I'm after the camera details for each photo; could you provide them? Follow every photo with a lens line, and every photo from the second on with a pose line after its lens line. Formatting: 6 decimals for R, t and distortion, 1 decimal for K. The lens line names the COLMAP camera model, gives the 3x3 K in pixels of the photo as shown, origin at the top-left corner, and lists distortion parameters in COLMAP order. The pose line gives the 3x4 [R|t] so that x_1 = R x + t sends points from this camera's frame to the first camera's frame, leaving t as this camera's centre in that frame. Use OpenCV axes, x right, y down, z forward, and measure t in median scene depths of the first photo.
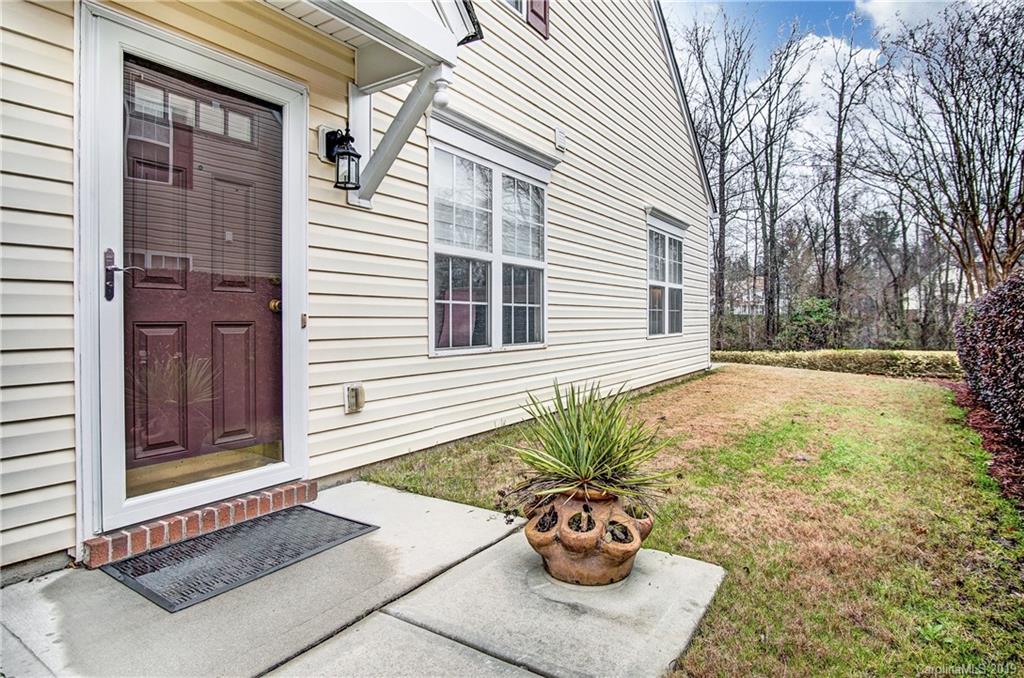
lens RADIAL K [[551.7, 0, 523.9], [0, 551.7, 321.0], [0, 0, 1]] dist [-0.032647, 0.002476]
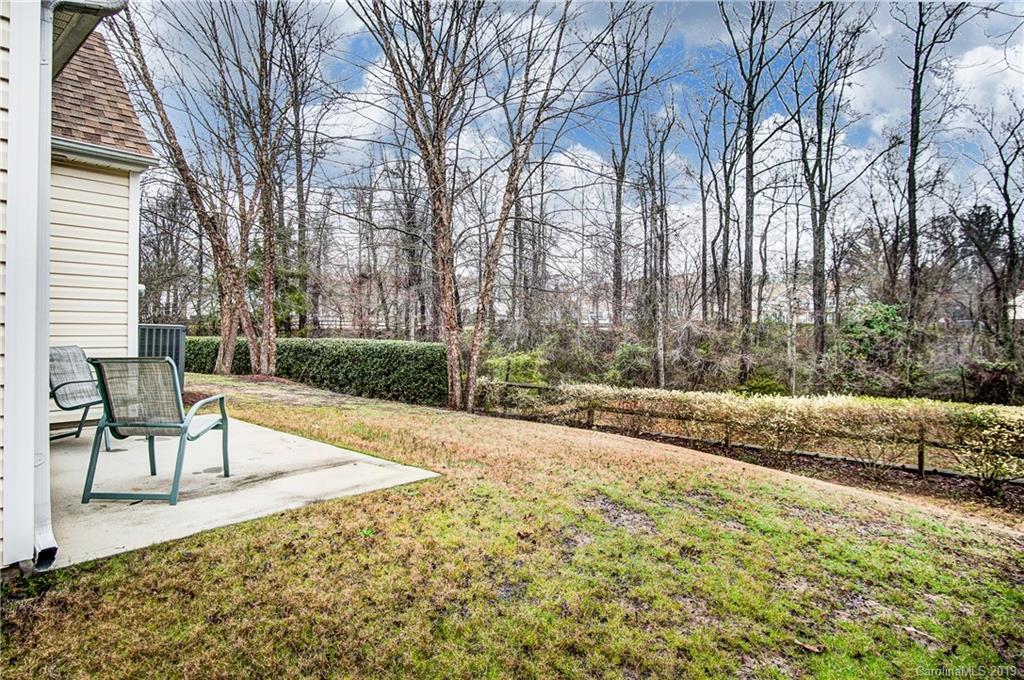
lens RADIAL K [[561.9, 0, 512.3], [0, 561.9, 334.3], [0, 0, 1]] dist [-0.023963, 0.007942]
pose [[0.992590, 0.007441, -0.121282, 3.044409], [-0.006488, 0.999945, 0.008248, -0.049072], [0.121336, -0.007400, 0.992584, 4.262879]]
